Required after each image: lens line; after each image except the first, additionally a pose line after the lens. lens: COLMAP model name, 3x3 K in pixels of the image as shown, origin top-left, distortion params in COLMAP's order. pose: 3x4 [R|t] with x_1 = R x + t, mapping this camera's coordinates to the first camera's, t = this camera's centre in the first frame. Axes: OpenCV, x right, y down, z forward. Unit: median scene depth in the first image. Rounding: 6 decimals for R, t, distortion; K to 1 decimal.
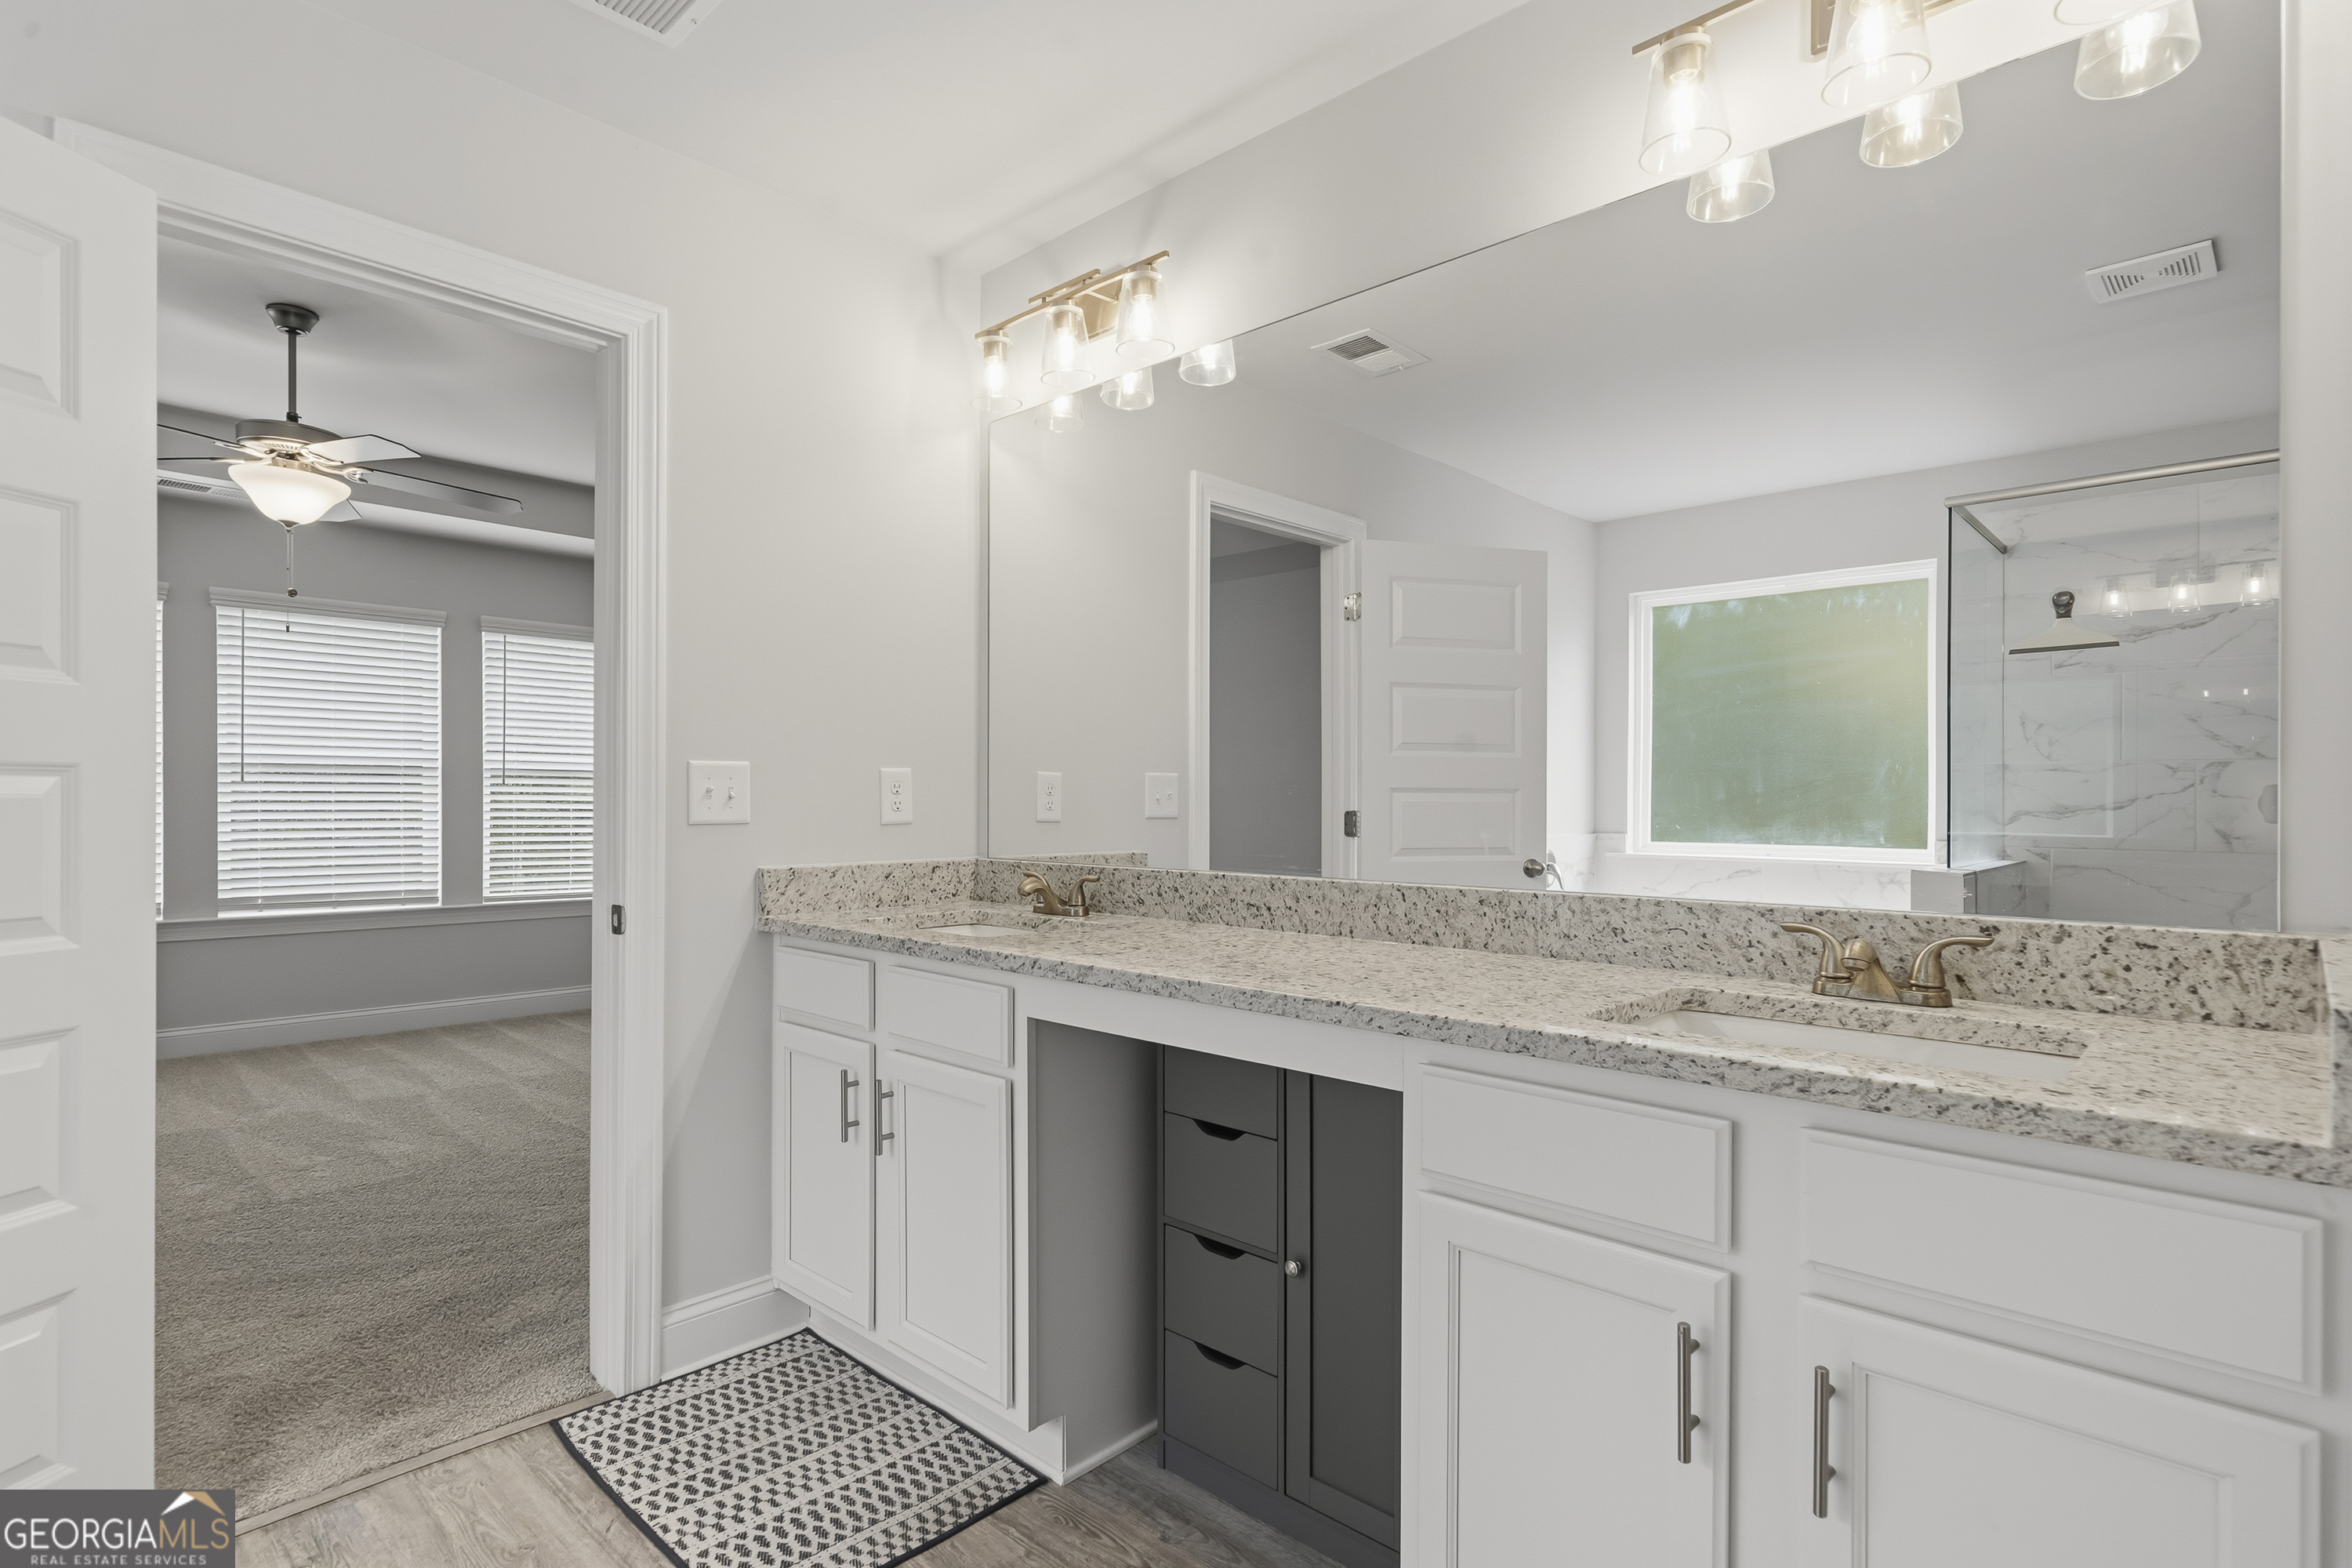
lens RADIAL K [[1181.2, 0, 1165.9], [0, 1181.2, 778.7], [0, 0, 1]] dist [-0.002573, 0.001175]
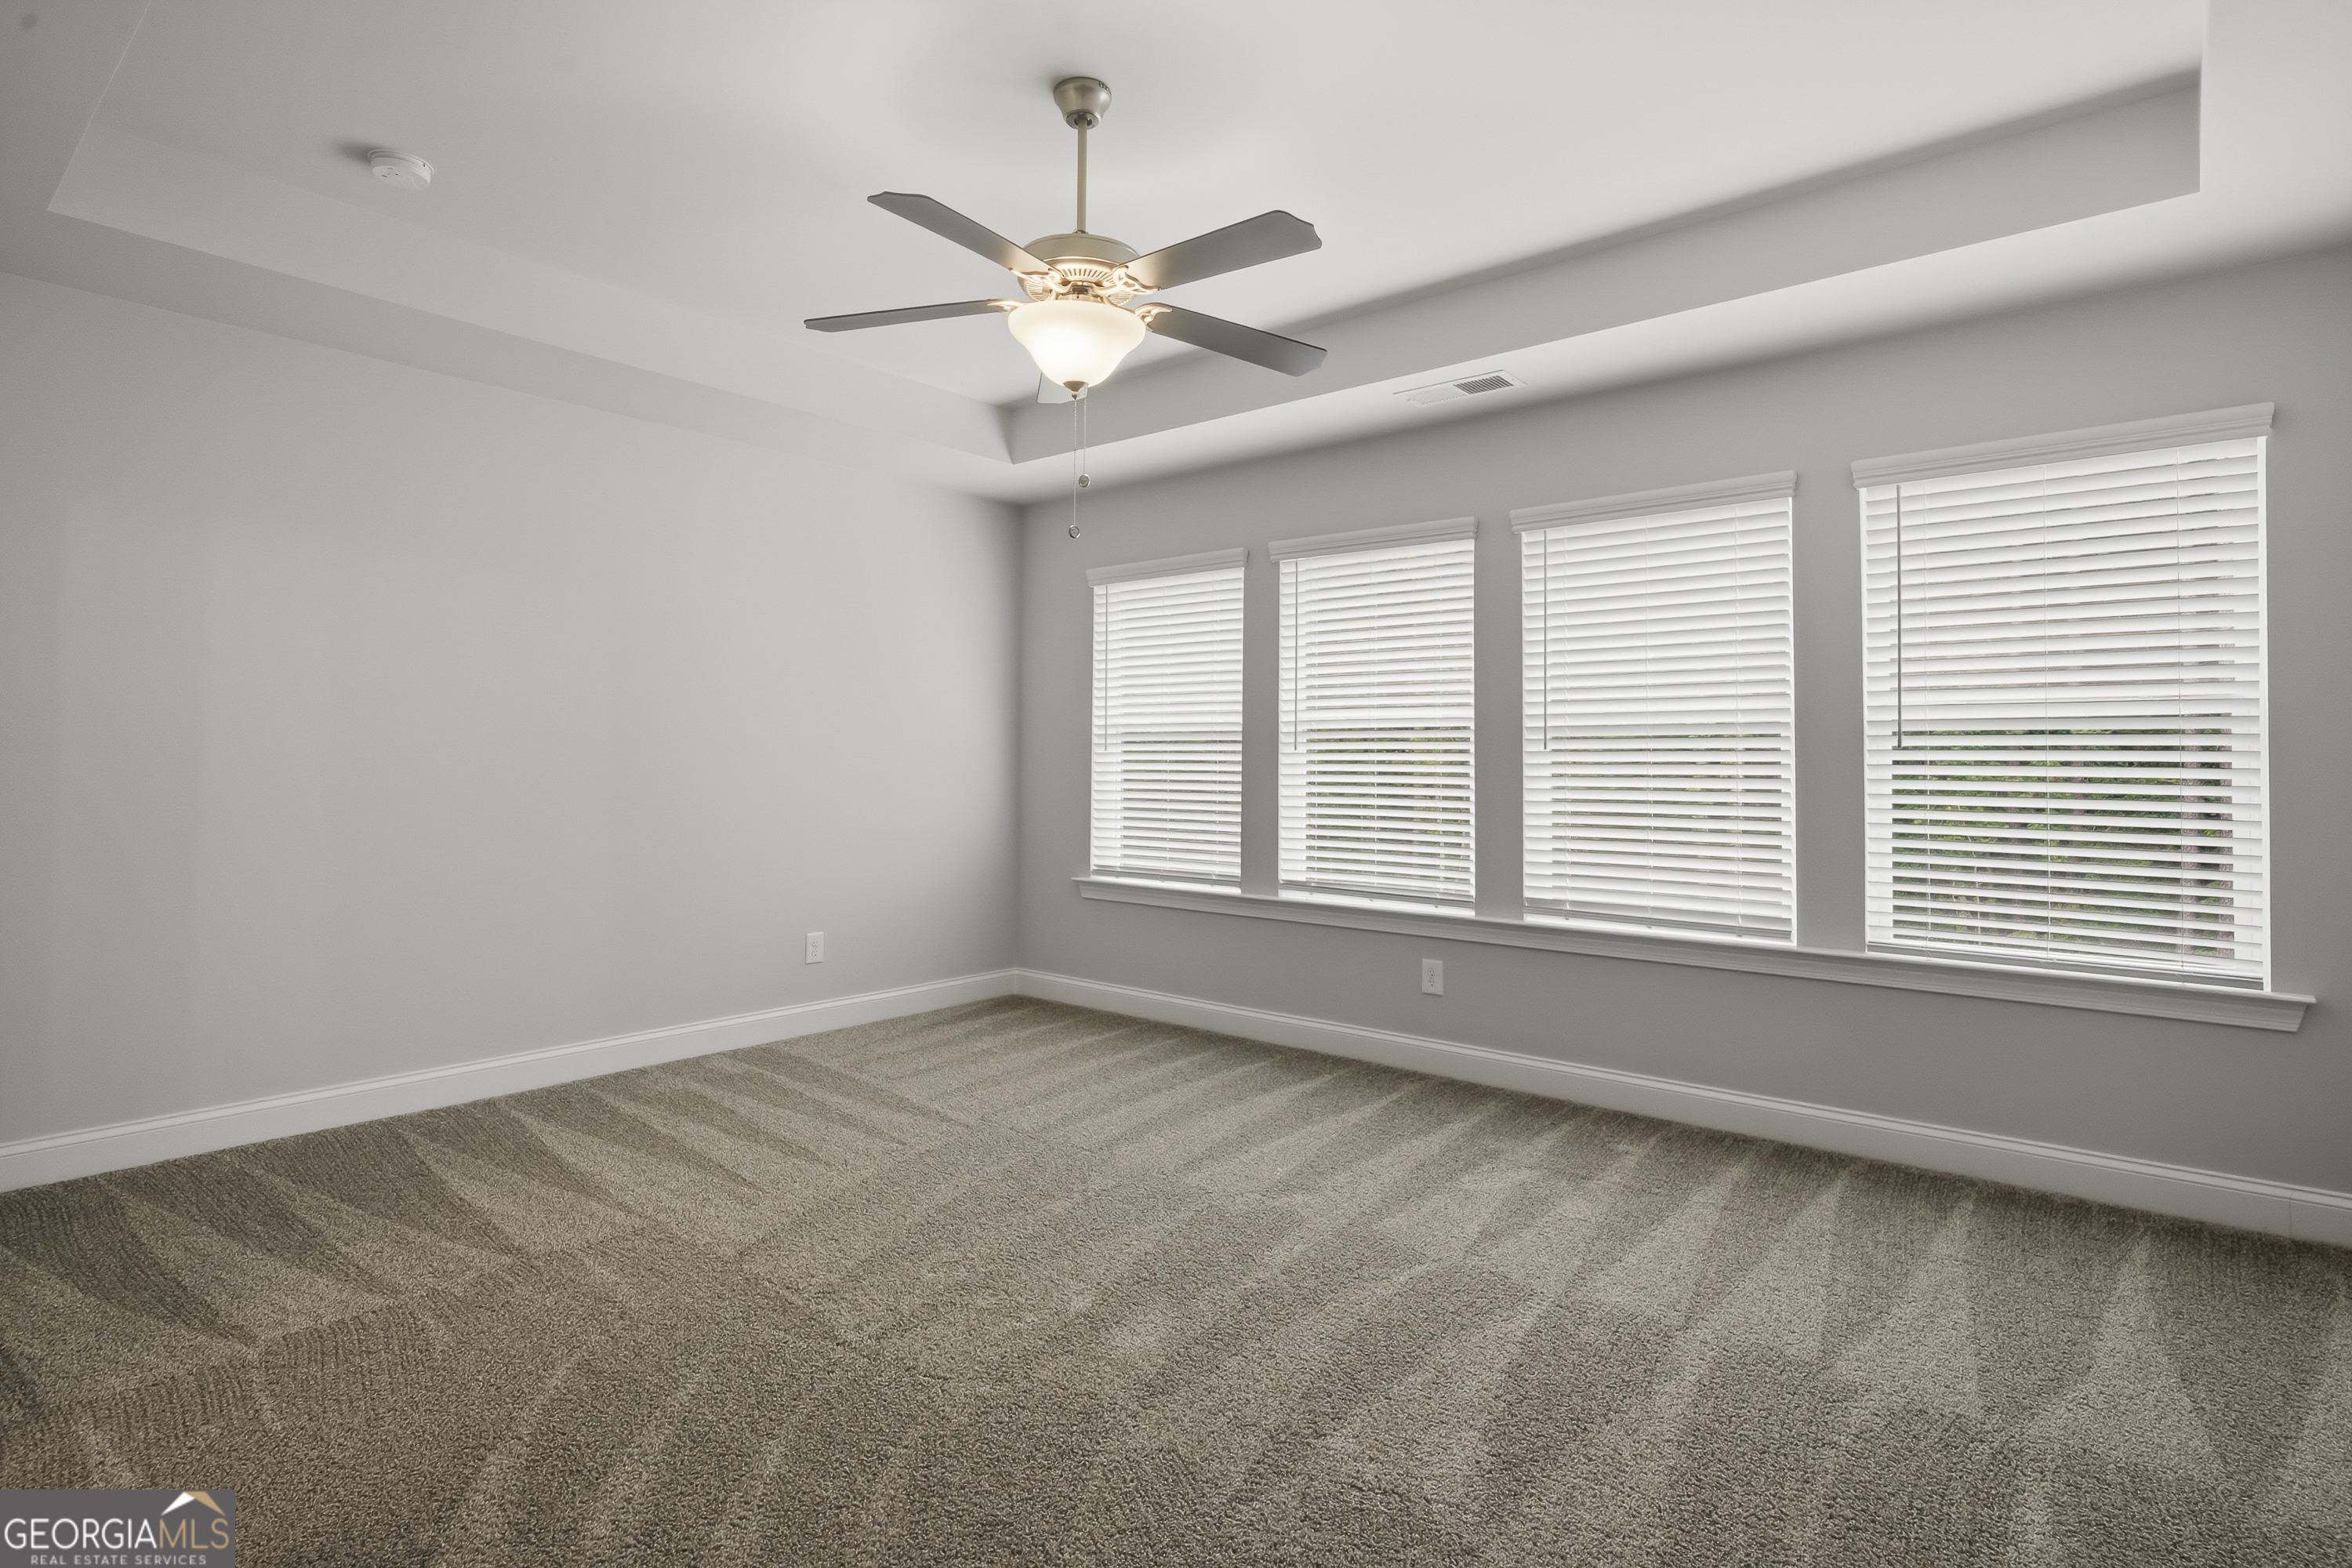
lens RADIAL K [[1181.2, 0, 1165.9], [0, 1181.2, 778.7], [0, 0, 1]] dist [-0.002573, 0.001175]
pose [[0.065524, 0.011768, -0.997782, -0.019064], [0.020663, 0.999700, 0.013148, 0.005197], [0.997637, -0.021479, 0.065261, 0.701506]]
